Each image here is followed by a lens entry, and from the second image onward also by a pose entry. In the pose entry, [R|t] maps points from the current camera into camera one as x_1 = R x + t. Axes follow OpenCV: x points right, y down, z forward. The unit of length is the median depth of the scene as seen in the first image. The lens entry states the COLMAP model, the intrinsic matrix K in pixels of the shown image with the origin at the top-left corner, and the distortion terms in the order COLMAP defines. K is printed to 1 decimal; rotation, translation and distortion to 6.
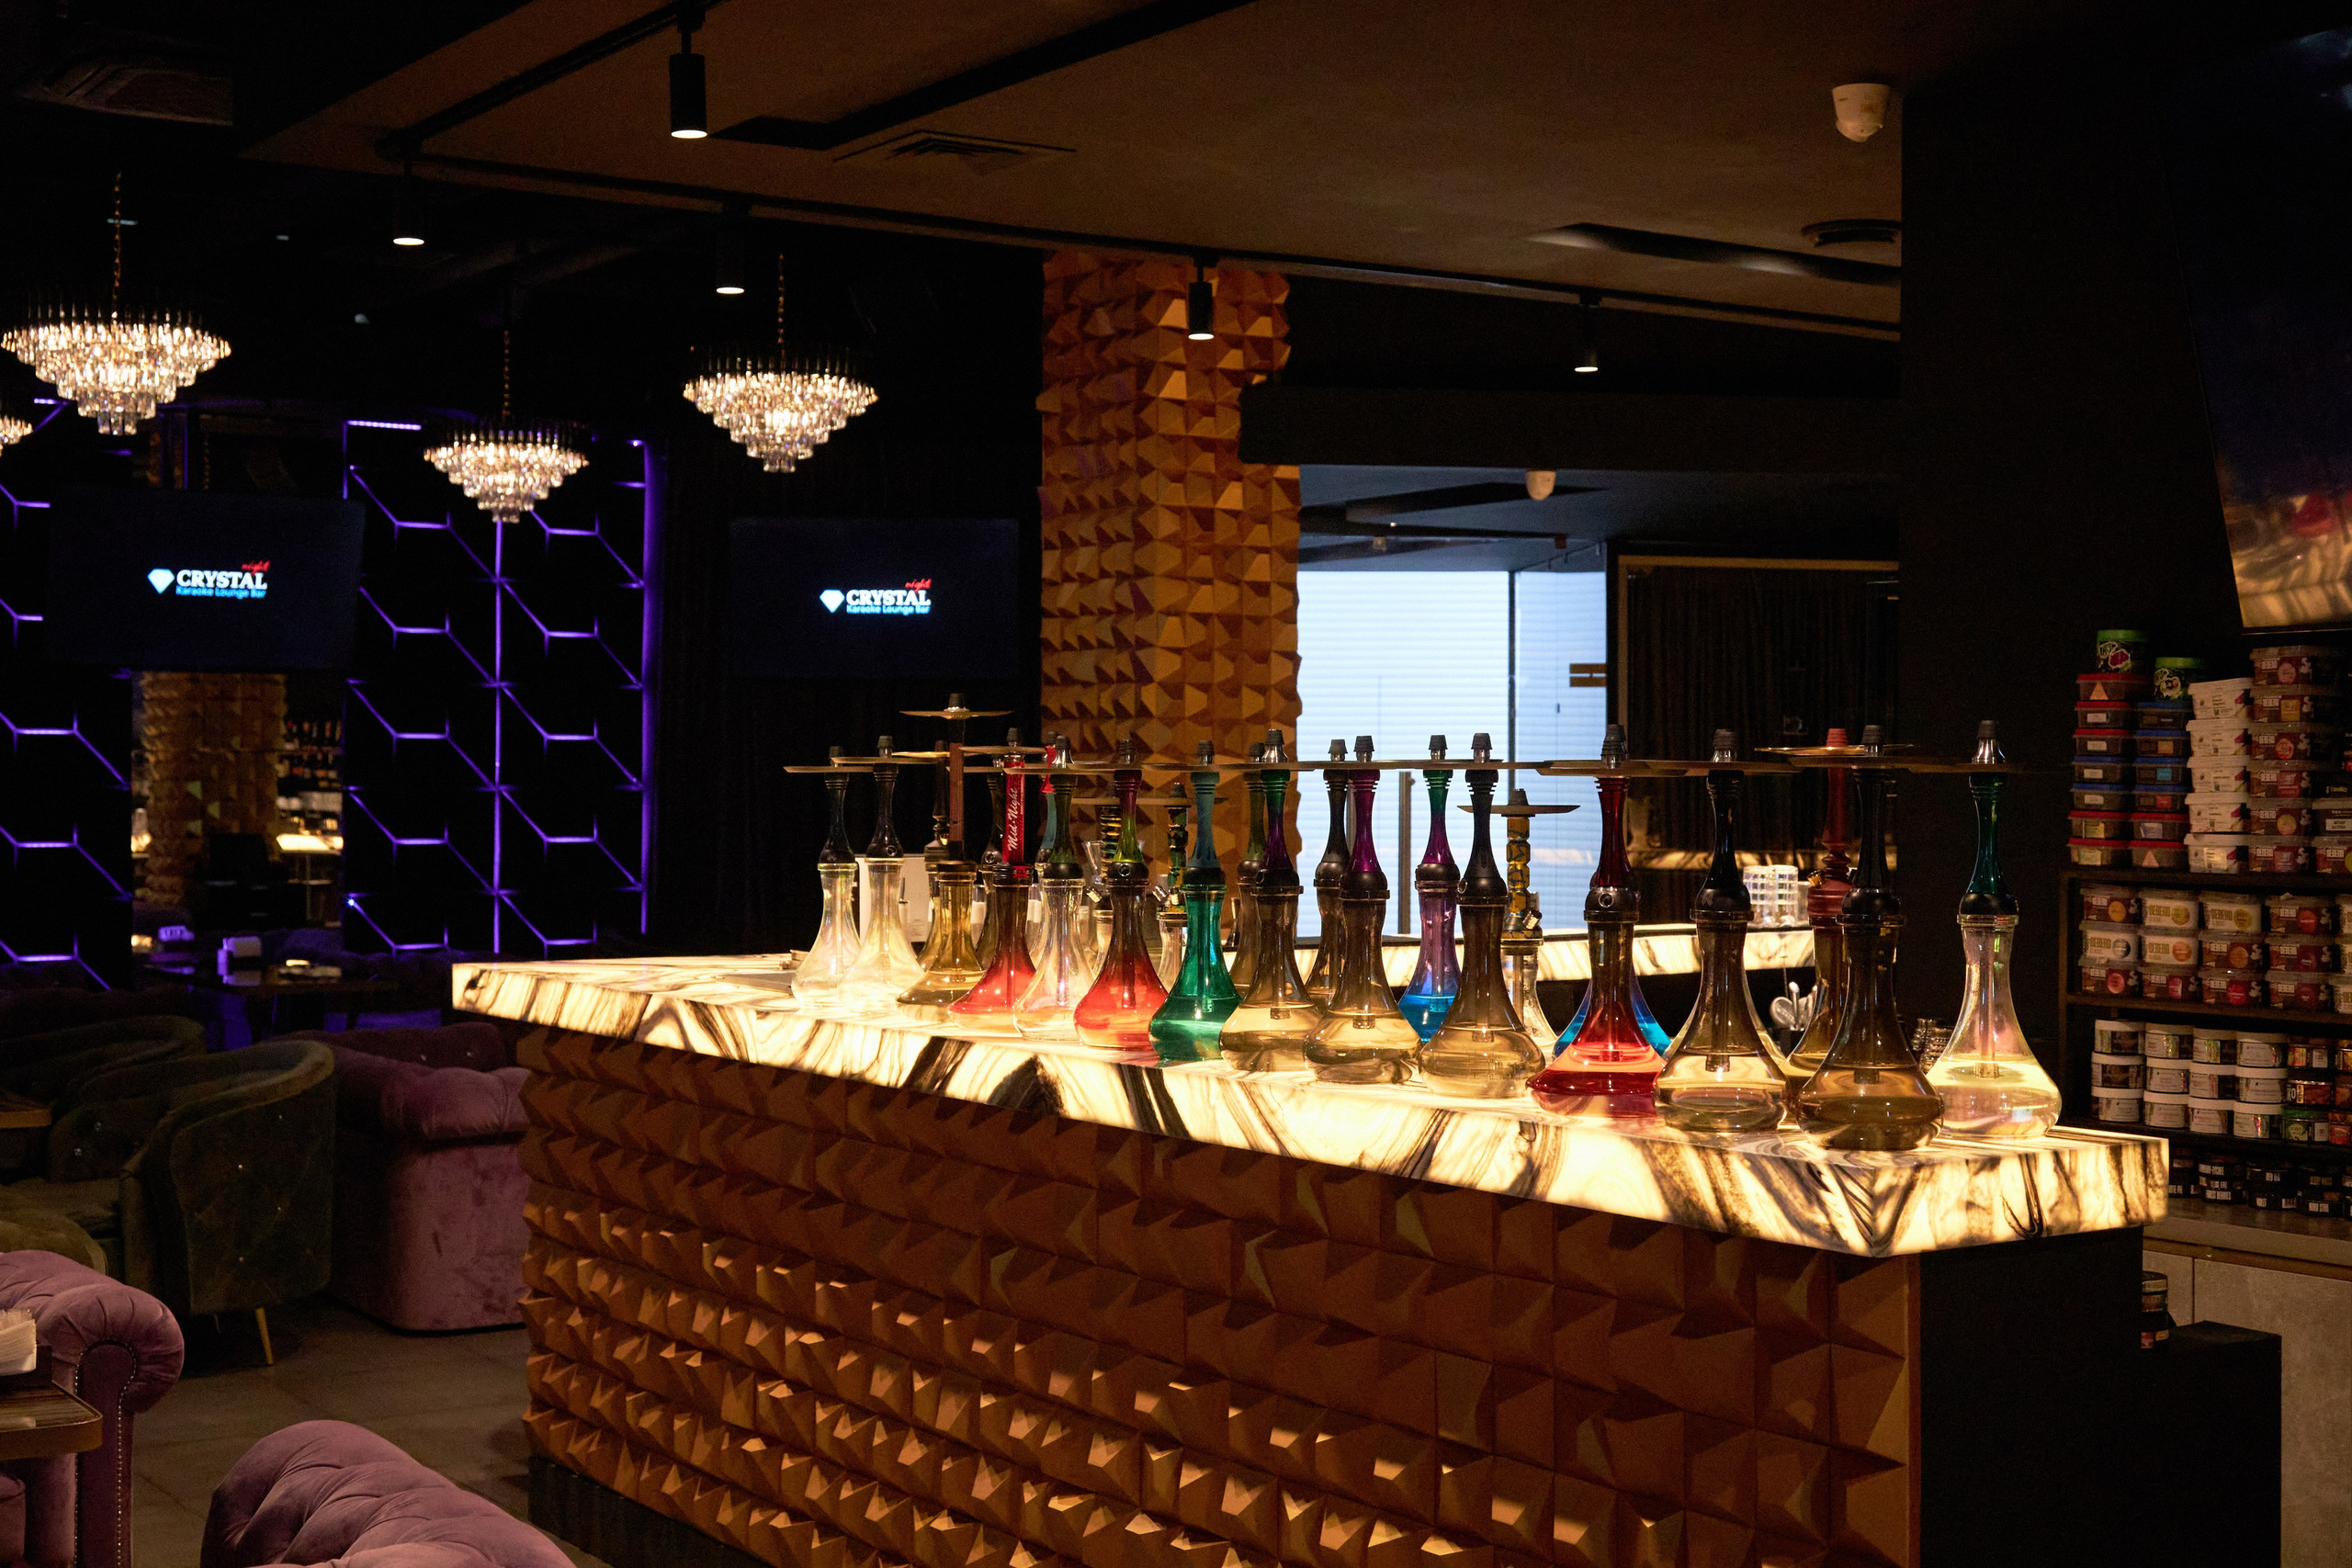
lens RADIAL K [[3211.8, 0, 1180.0], [0, 3211.8, 791.6], [0, 0, 1]] dist [-0.099513, 0.000000]
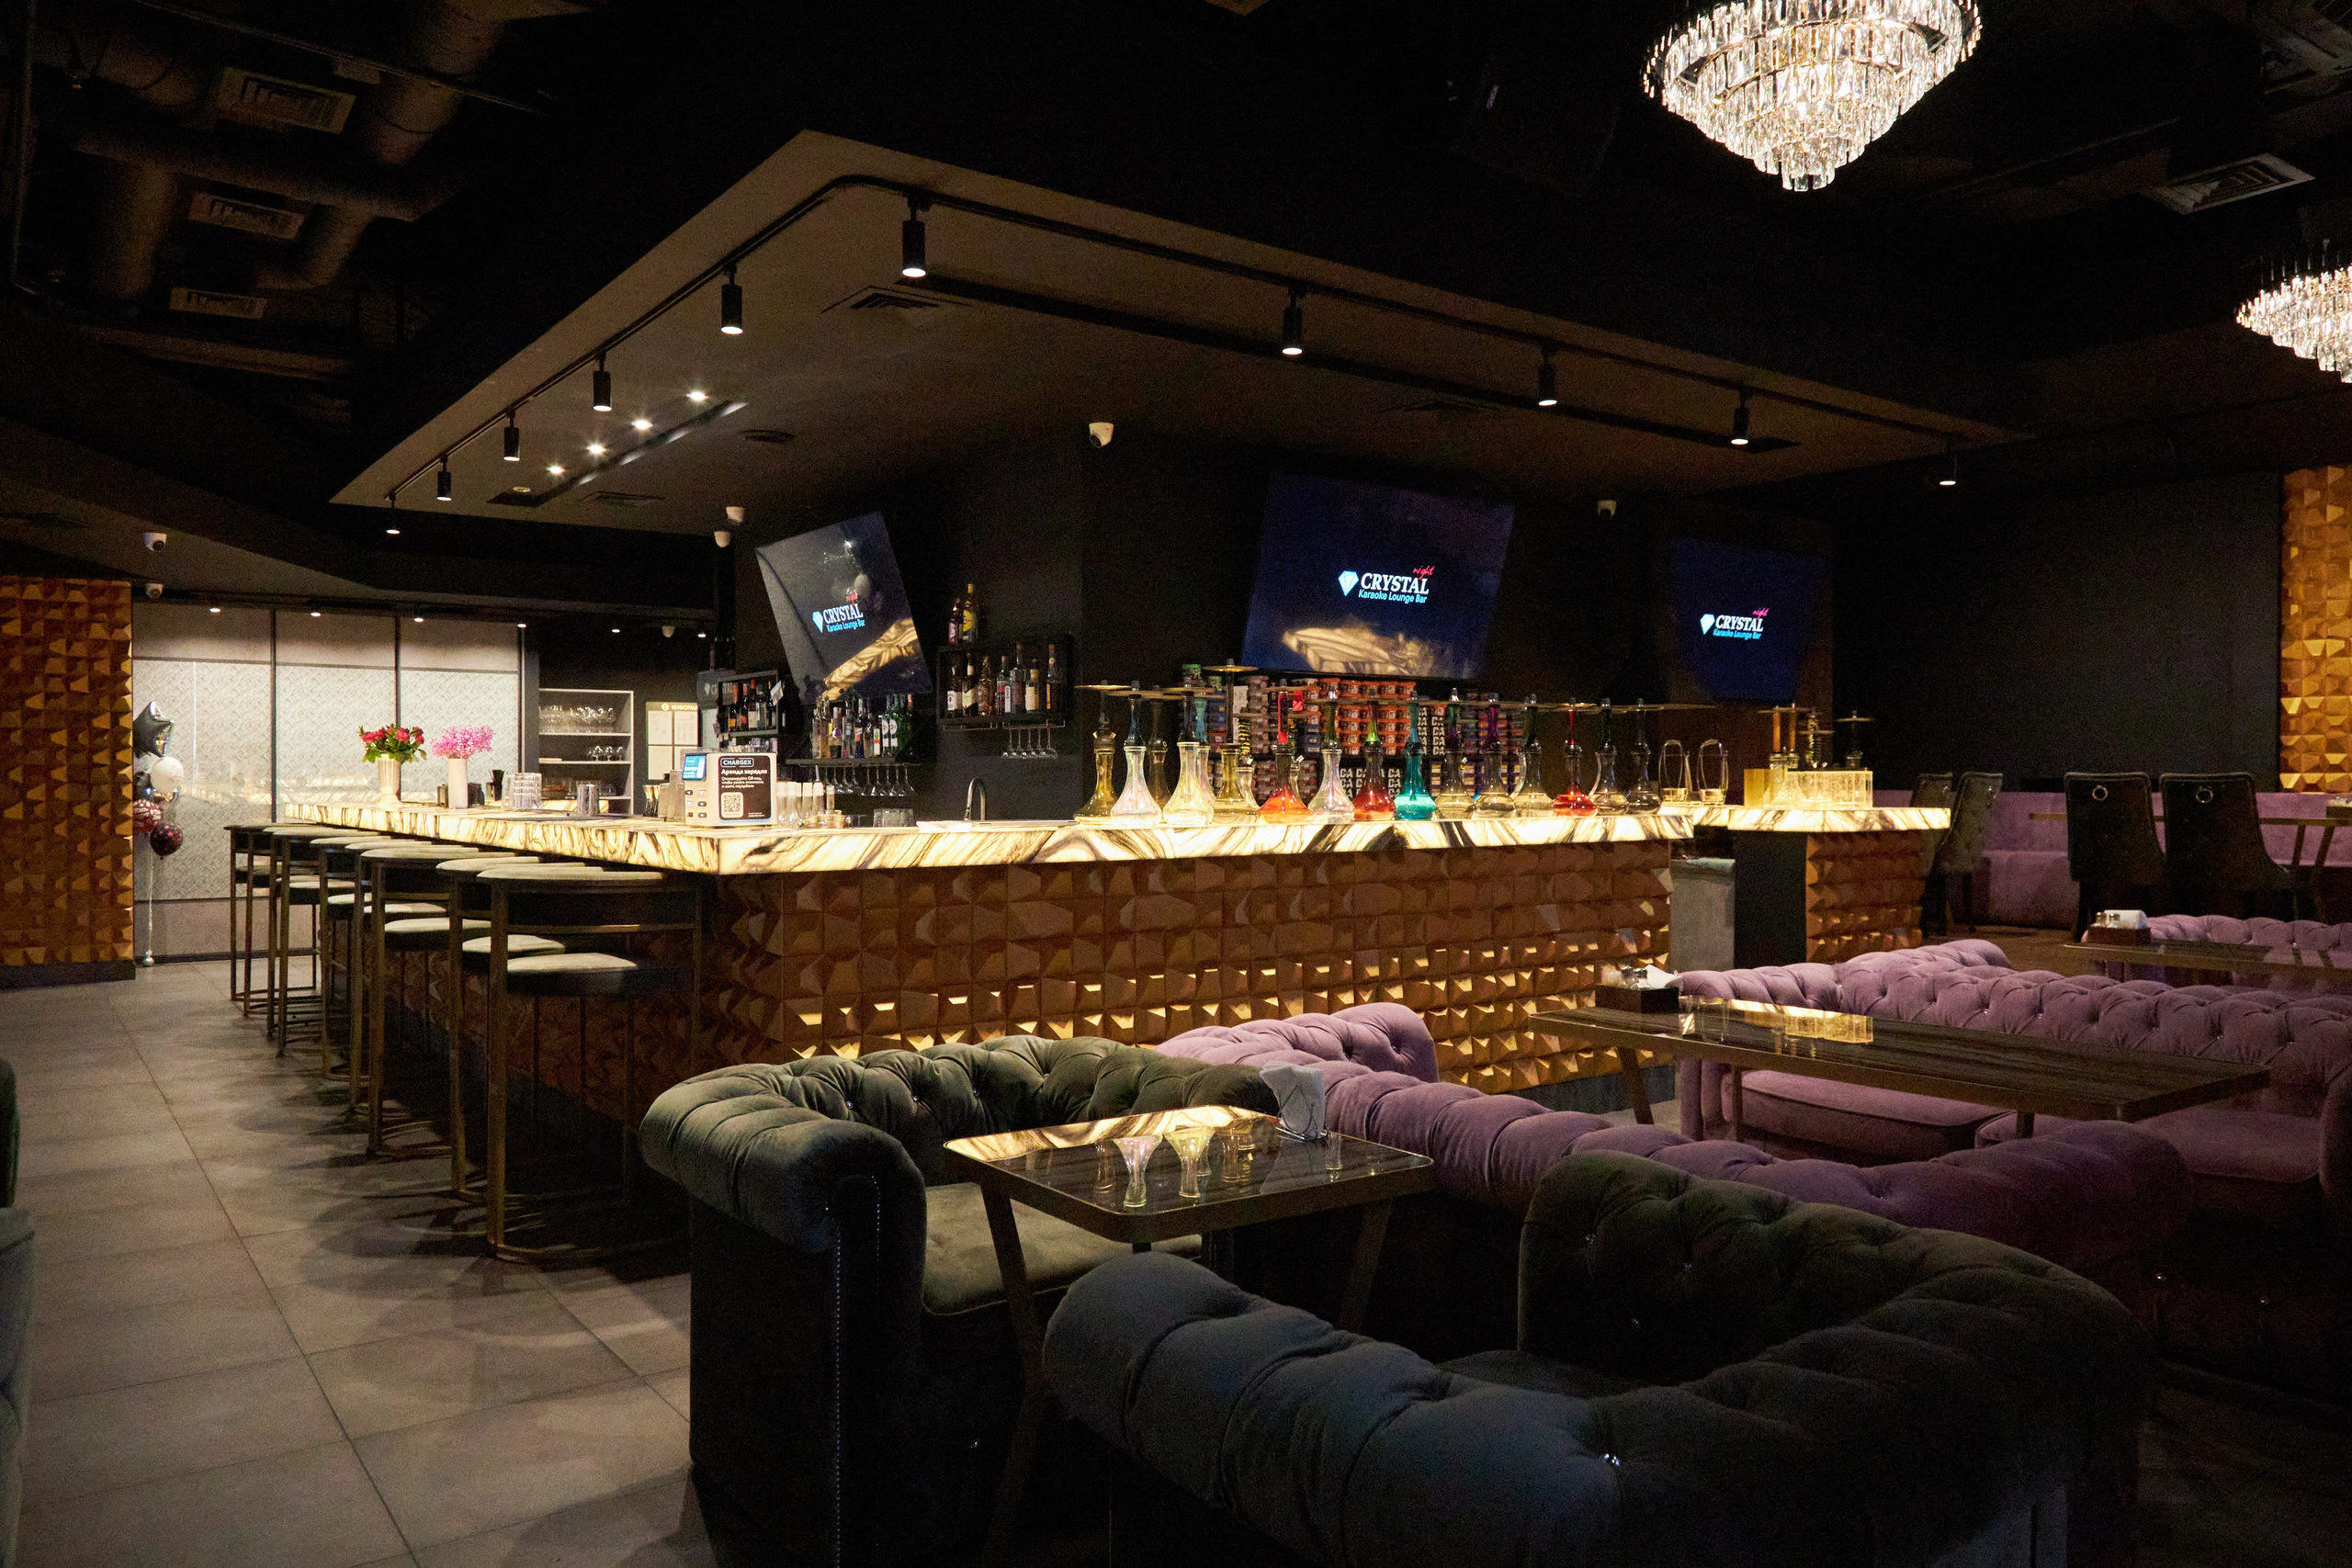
lens RADIAL K [[1592.1, 0, 1175.7], [0, 1592.1, 796.6], [0, 0, 1]] dist [-0.004563, 0.006806]
pose [[-0.035883, -0.018981, 0.999176, -1.076413], [0.005529, 0.999801, 0.019191, 0.035733], [-0.999341, 0.006213, -0.035771, 1.093765]]
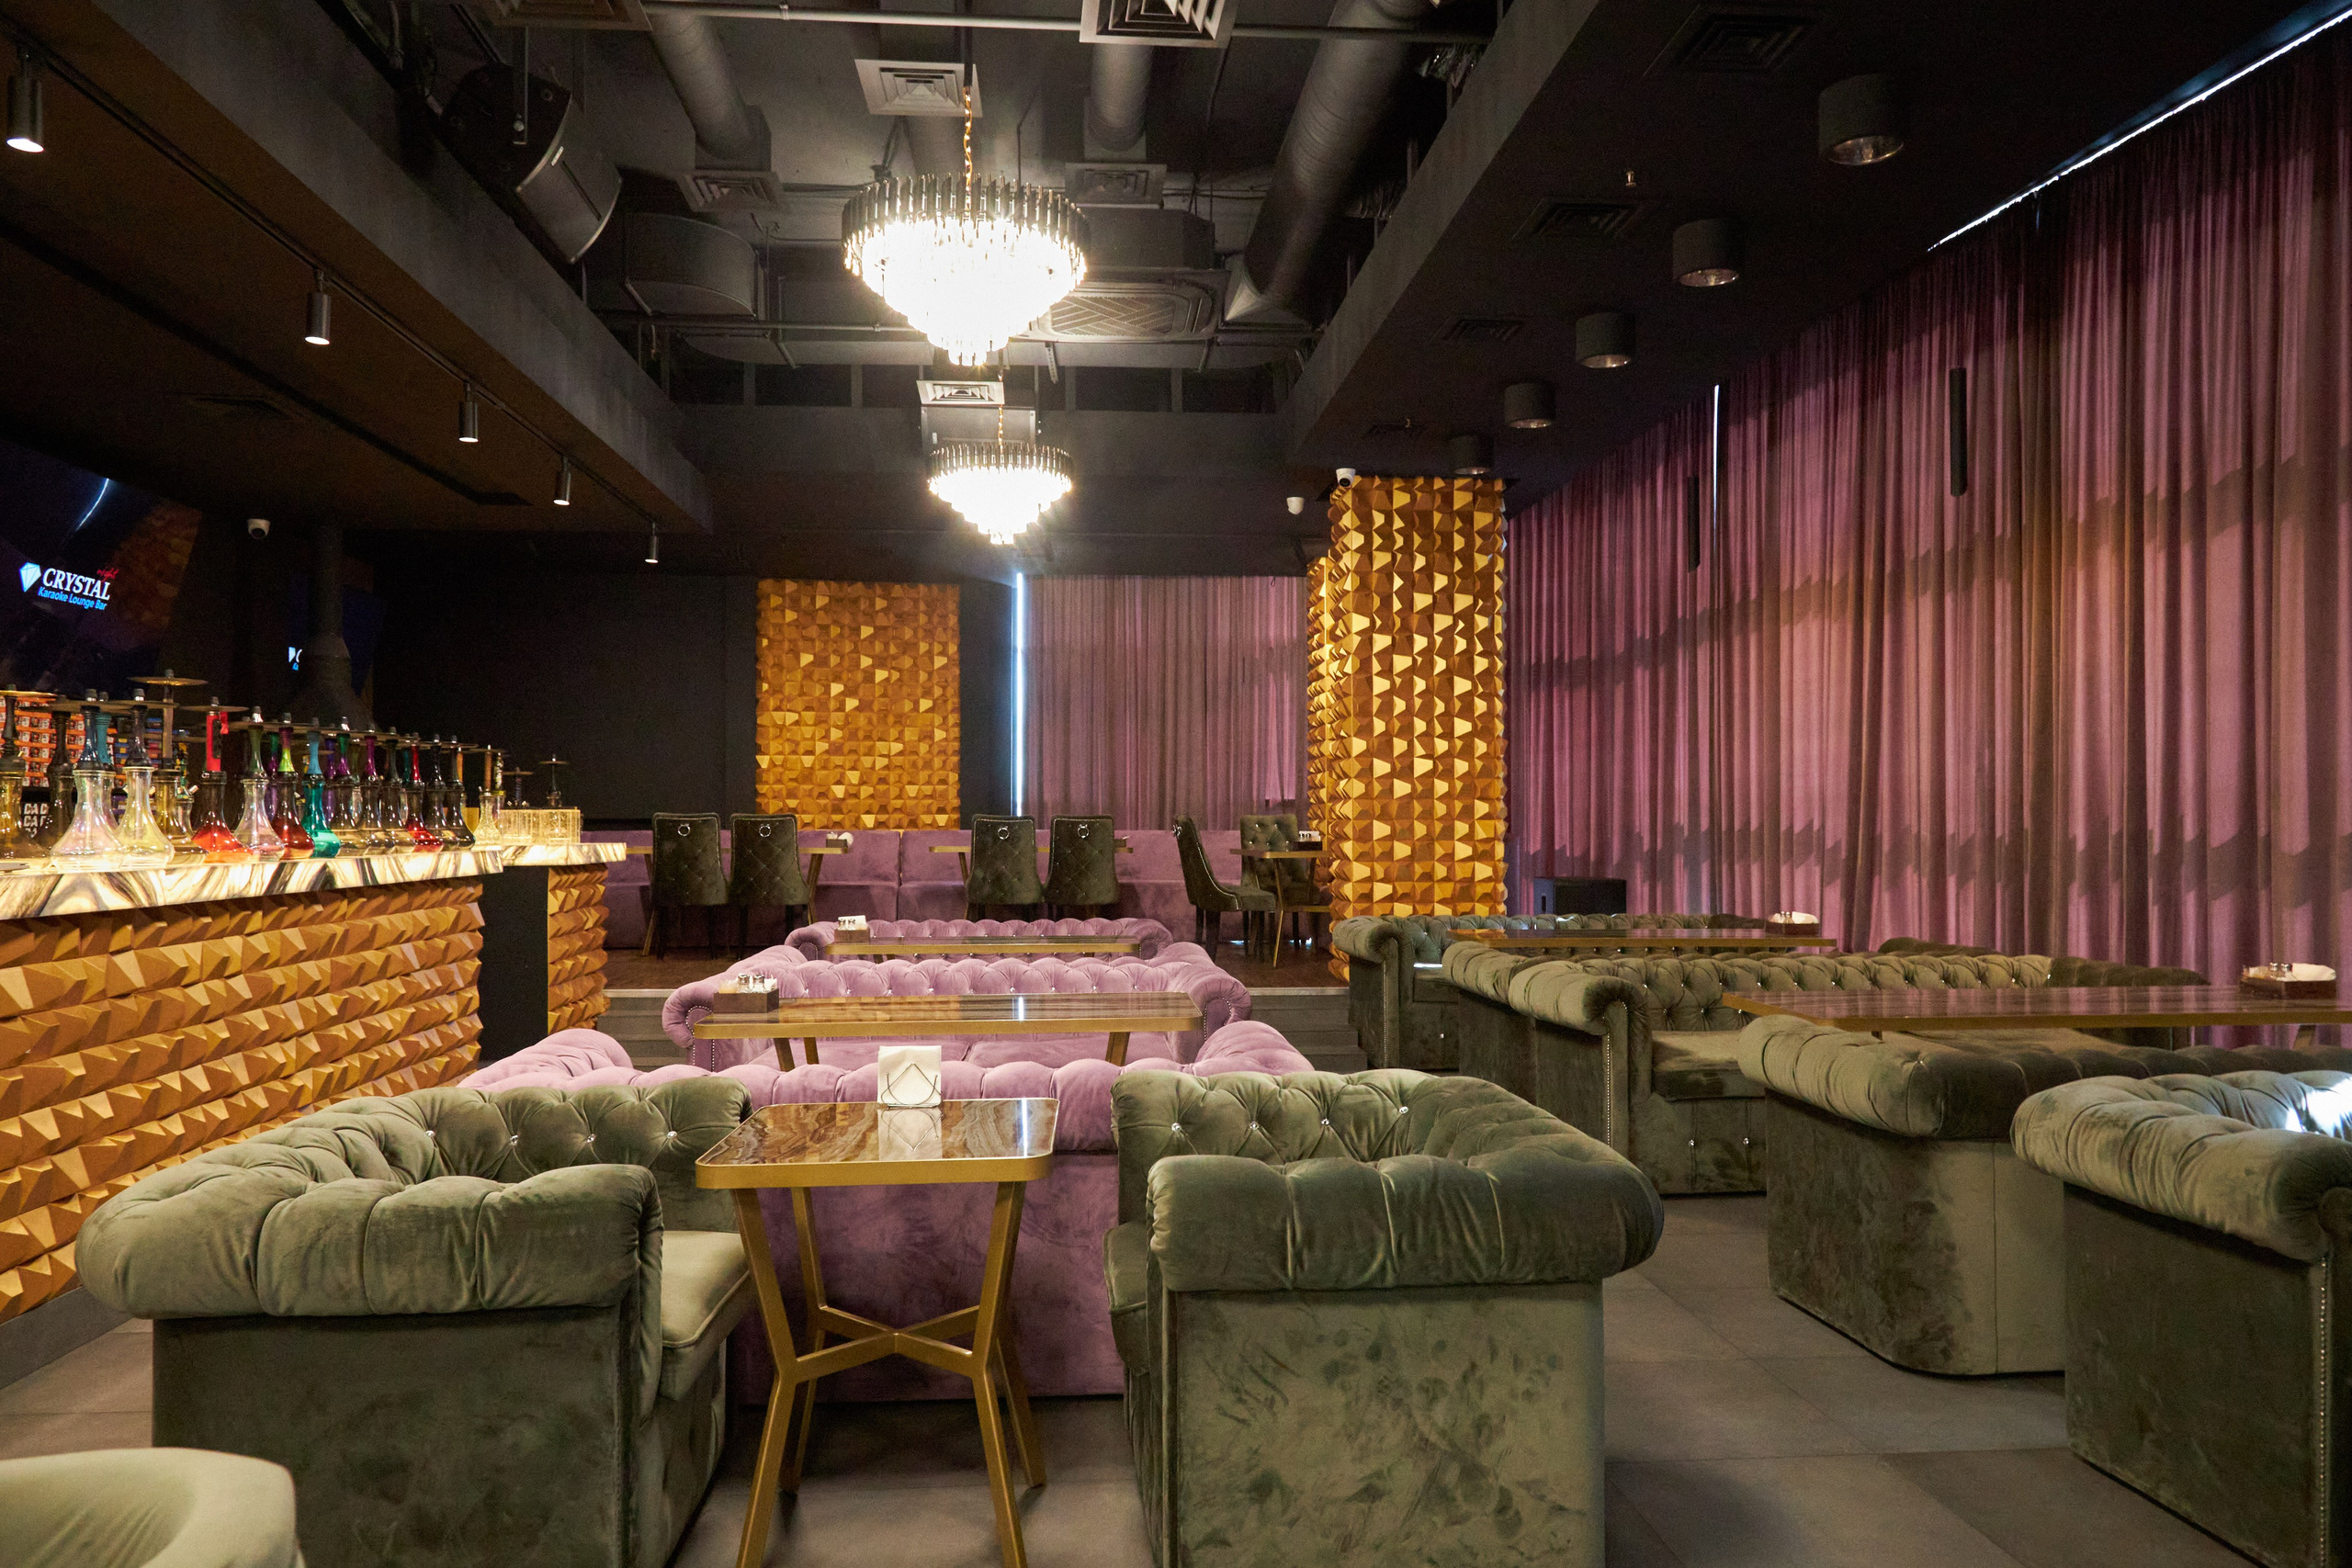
lens RADIAL K [[1592.1, 0, 1174.4], [0, 1592.1, 780.5], [0, 0, 1]] dist [-0.004563, 0.006806]
pose [[-0.872923, 0.007397, 0.487801, -0.956358], [-0.001434, 0.999842, -0.017727, 0.041737], [-0.487855, -0.016174, -0.872775, 1.503207]]
